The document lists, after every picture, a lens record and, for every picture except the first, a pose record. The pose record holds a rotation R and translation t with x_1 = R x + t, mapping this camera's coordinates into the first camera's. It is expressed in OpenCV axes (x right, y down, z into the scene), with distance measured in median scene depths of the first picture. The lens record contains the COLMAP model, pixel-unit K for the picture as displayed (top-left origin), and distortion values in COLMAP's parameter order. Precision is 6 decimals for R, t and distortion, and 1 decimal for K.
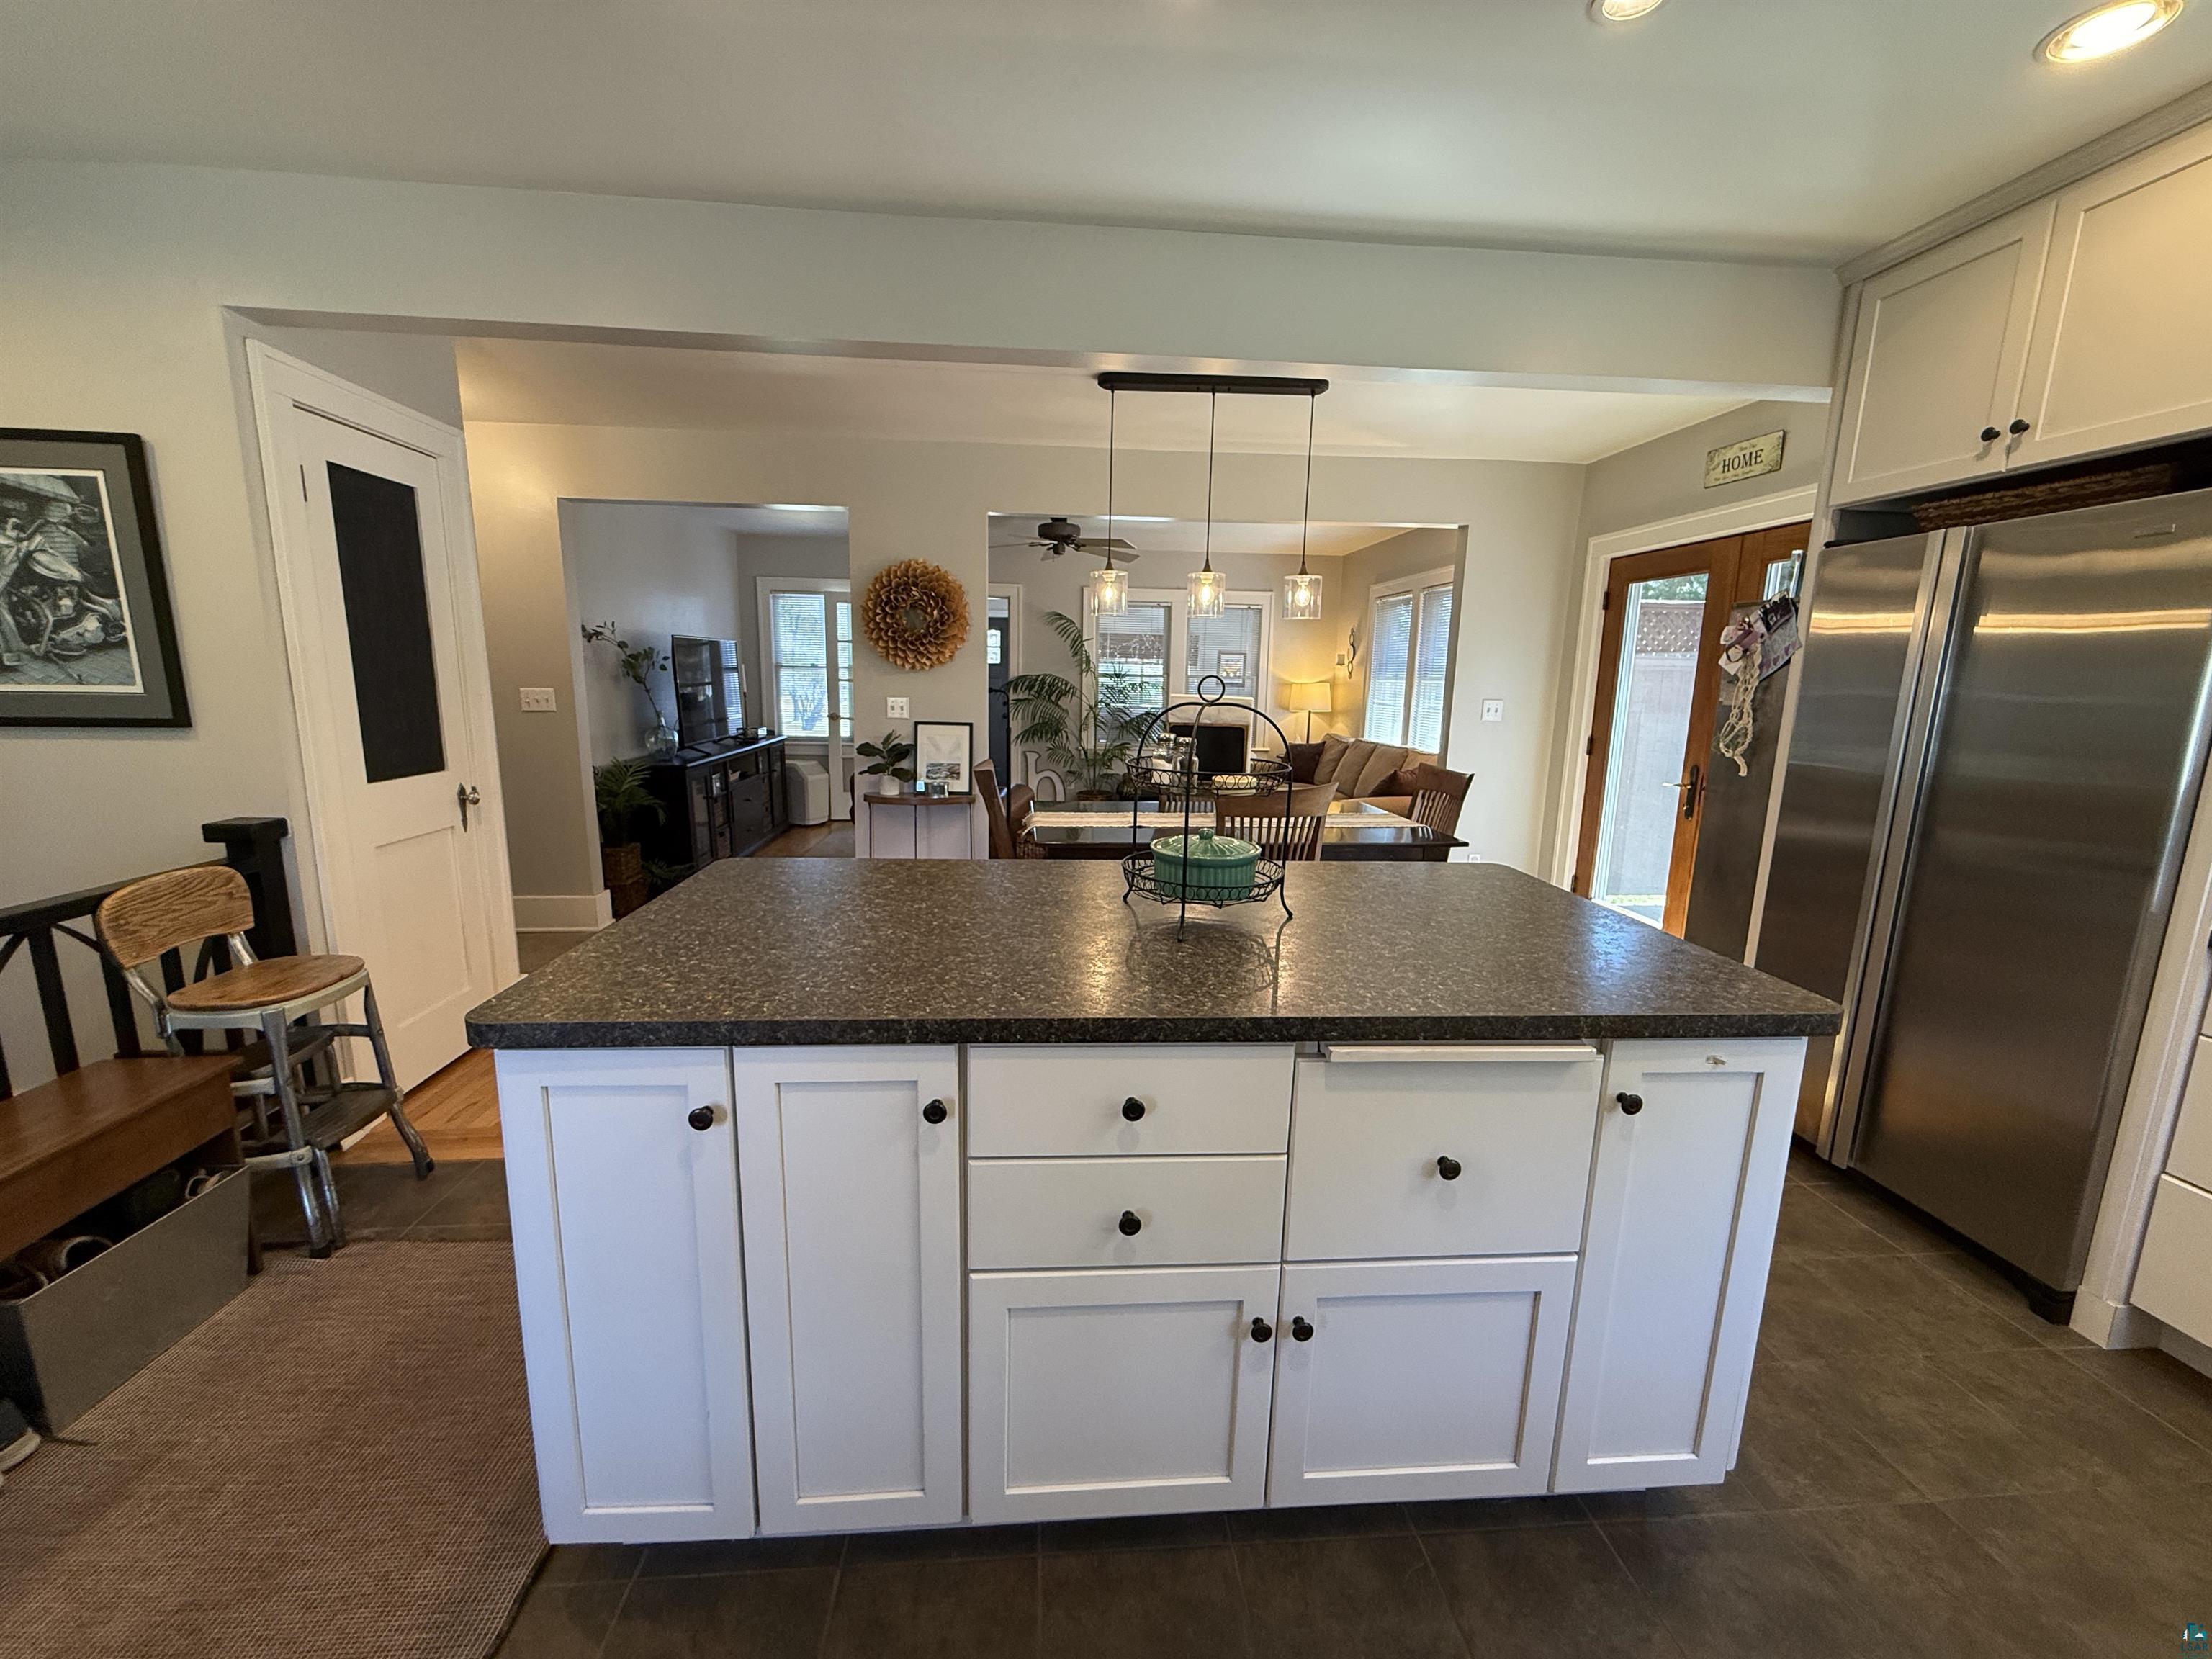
lens RADIAL K [[879.3, 0, 1102.5], [0, 879.3, 829.9], [0, 0, 1]] dist [-0.001224, 0.000057]
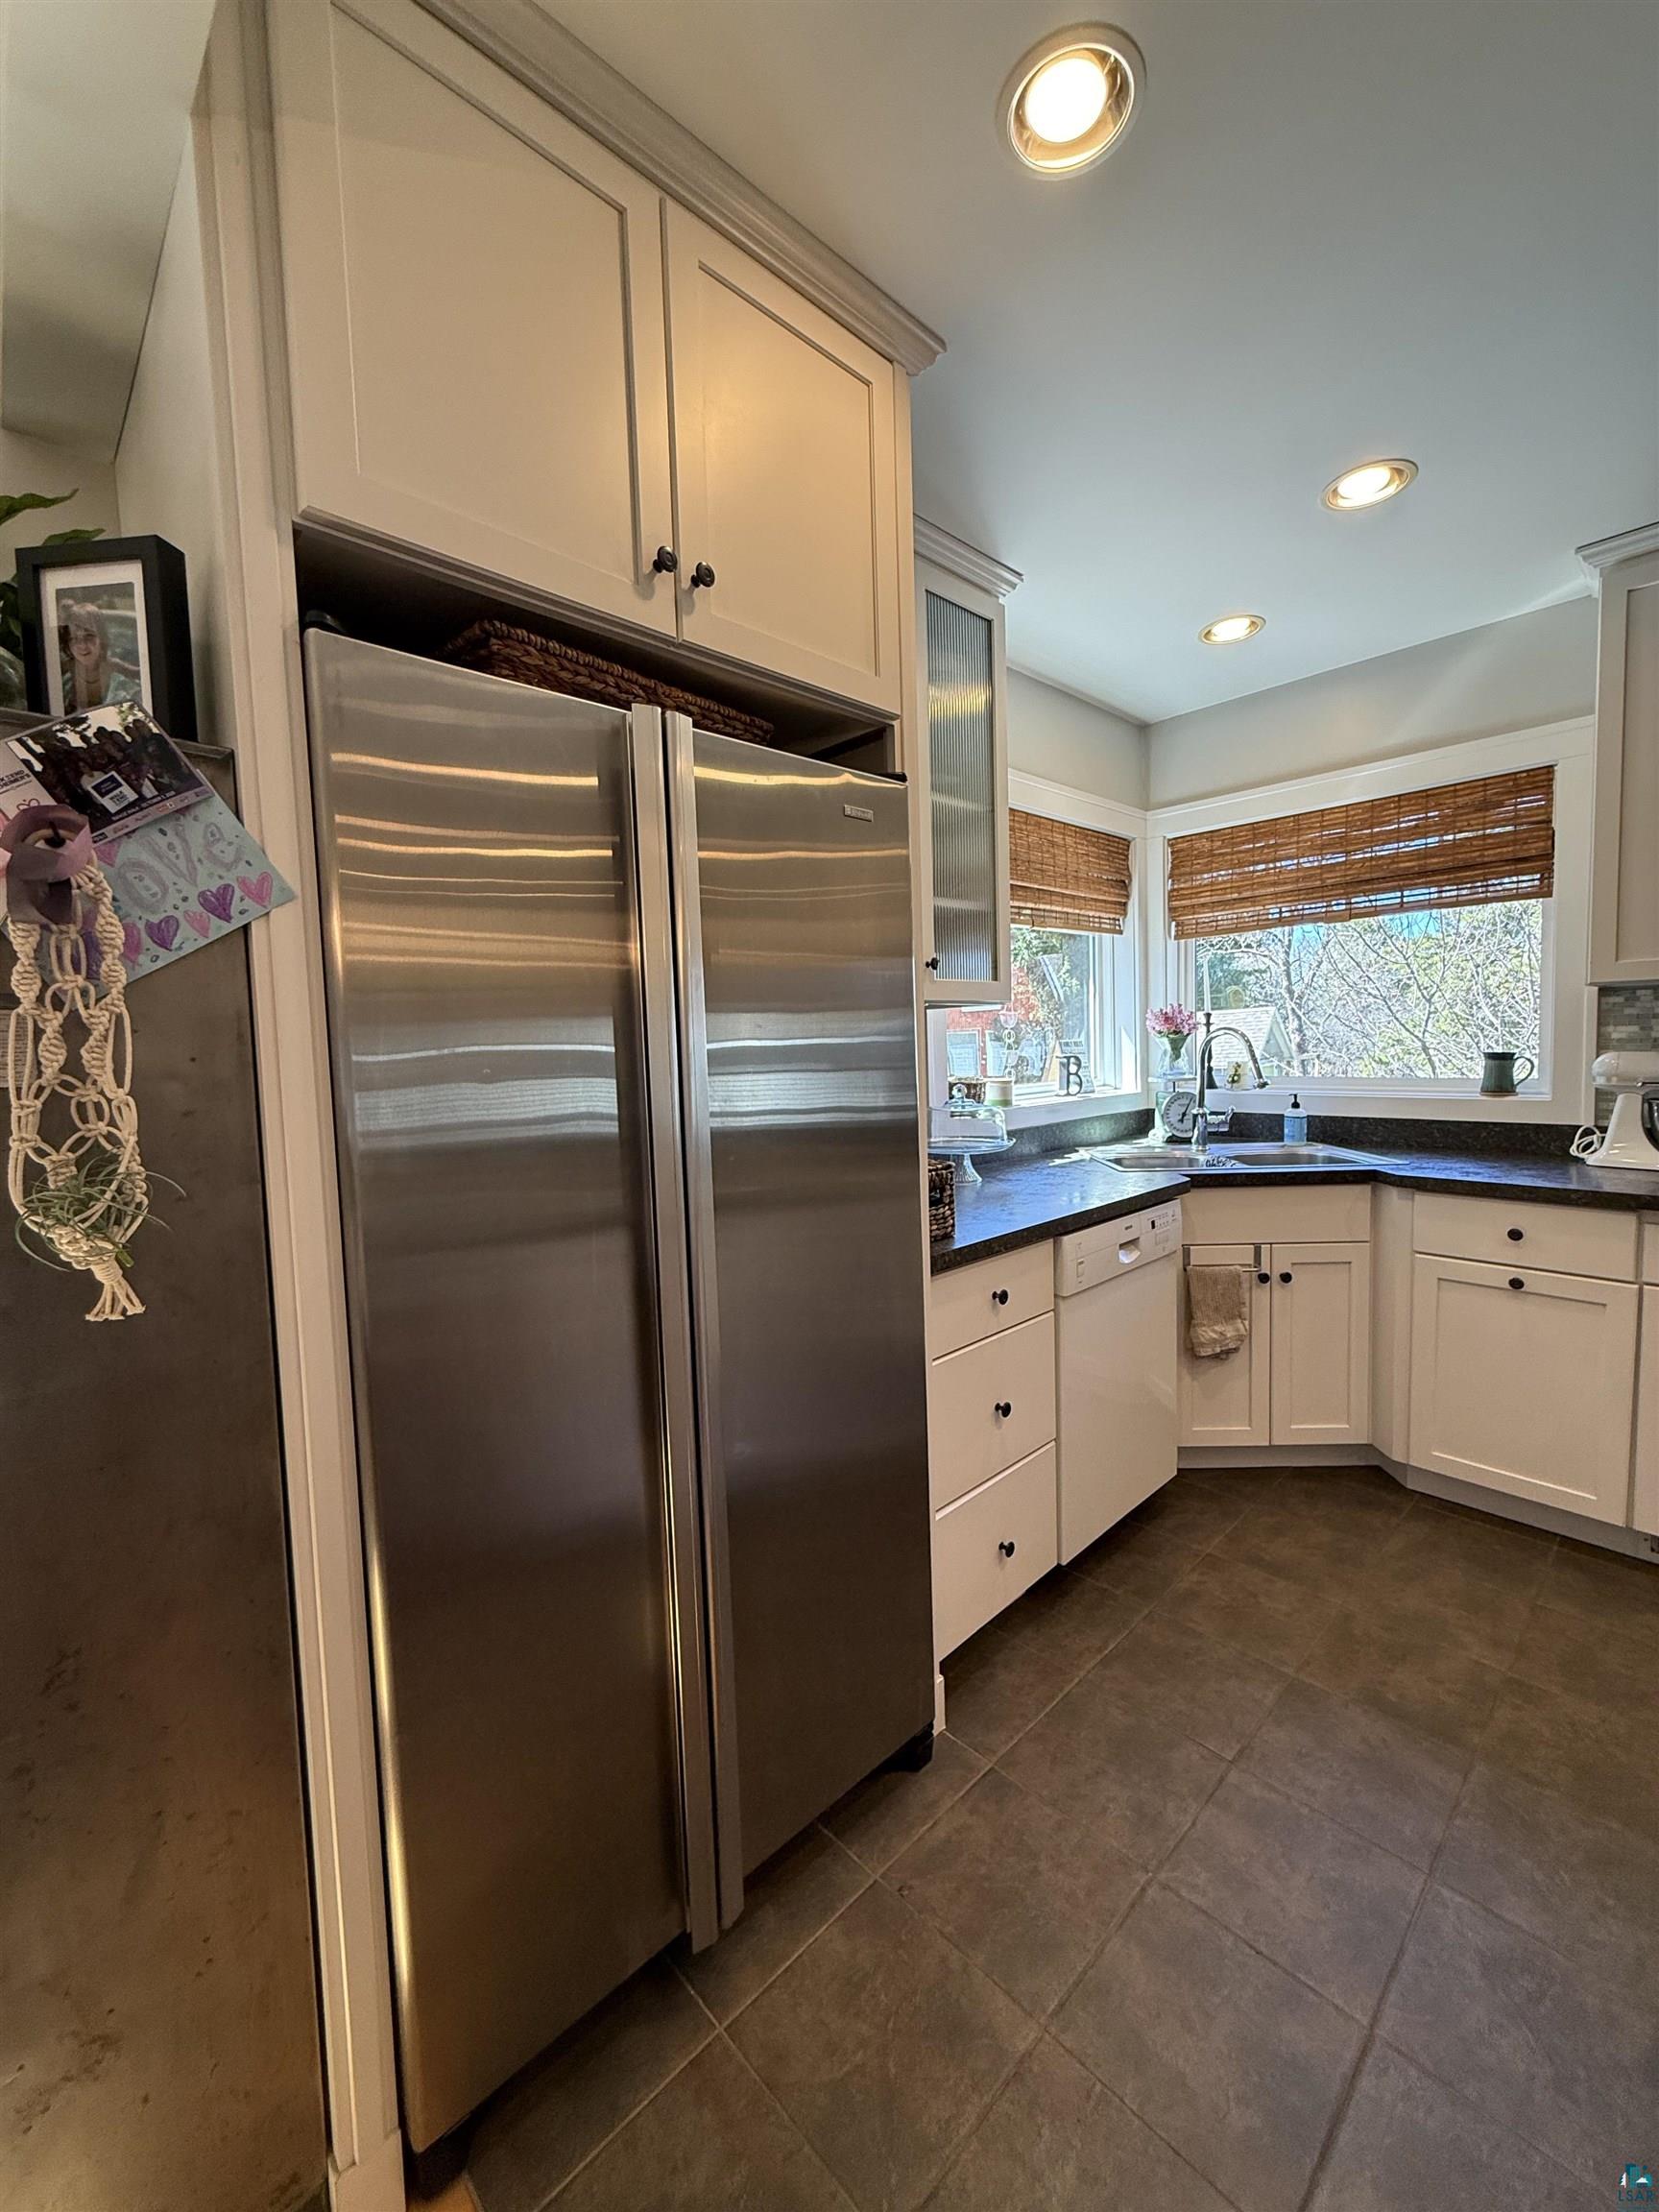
lens RADIAL K [[879.3, 0, 829.6], [0, 879.3, 1100.7], [0, 0, 1]] dist [-0.001224, 0.000057]
pose [[-0.624687, -0.055969, 0.778867, 0.378899], [0.151806, 0.969694, 0.191438, -0.160700], [-0.765977, 0.237825, -0.597259, 1.033706]]
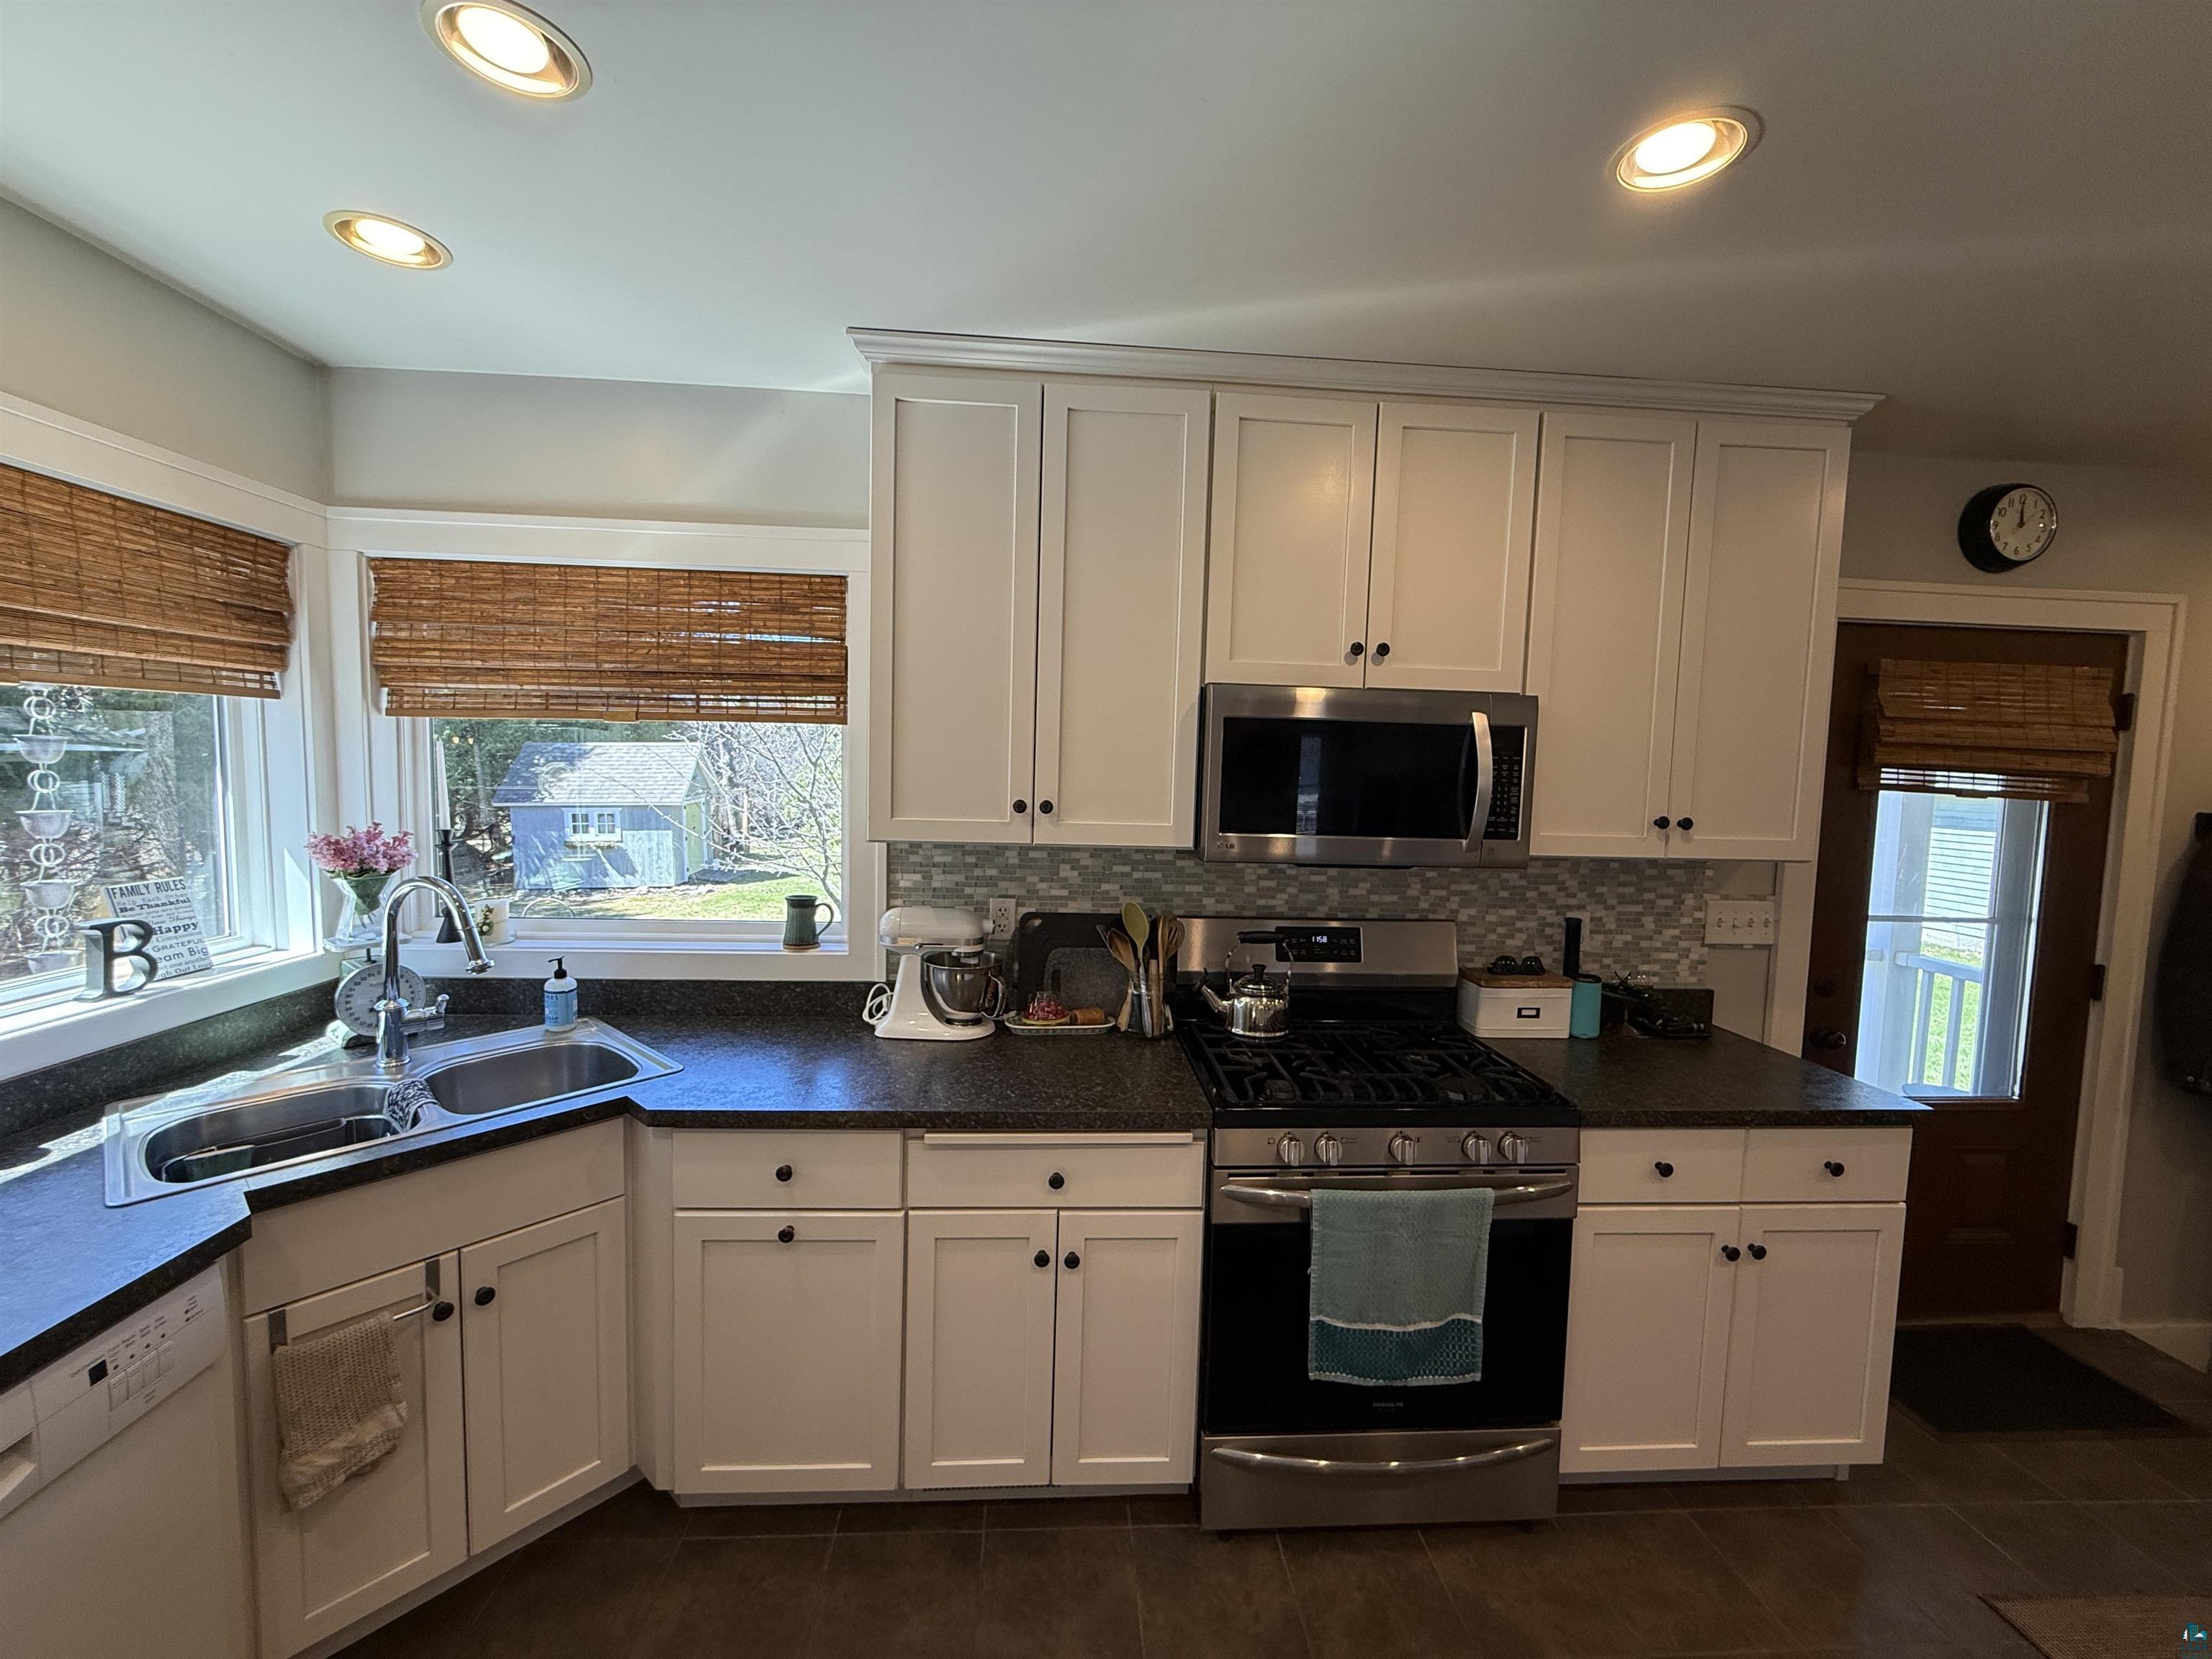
lens RADIAL K [[879.3, 0, 1099.5], [0, 879.3, 828.3], [0, 0, 1]] dist [-0.001224, 0.000057]
pose [[-0.998714, -0.047588, 0.017487, 0.382332], [-0.041835, 0.968376, 0.245963, -0.196352], [-0.028638, 0.244915, -0.969122, 0.634556]]
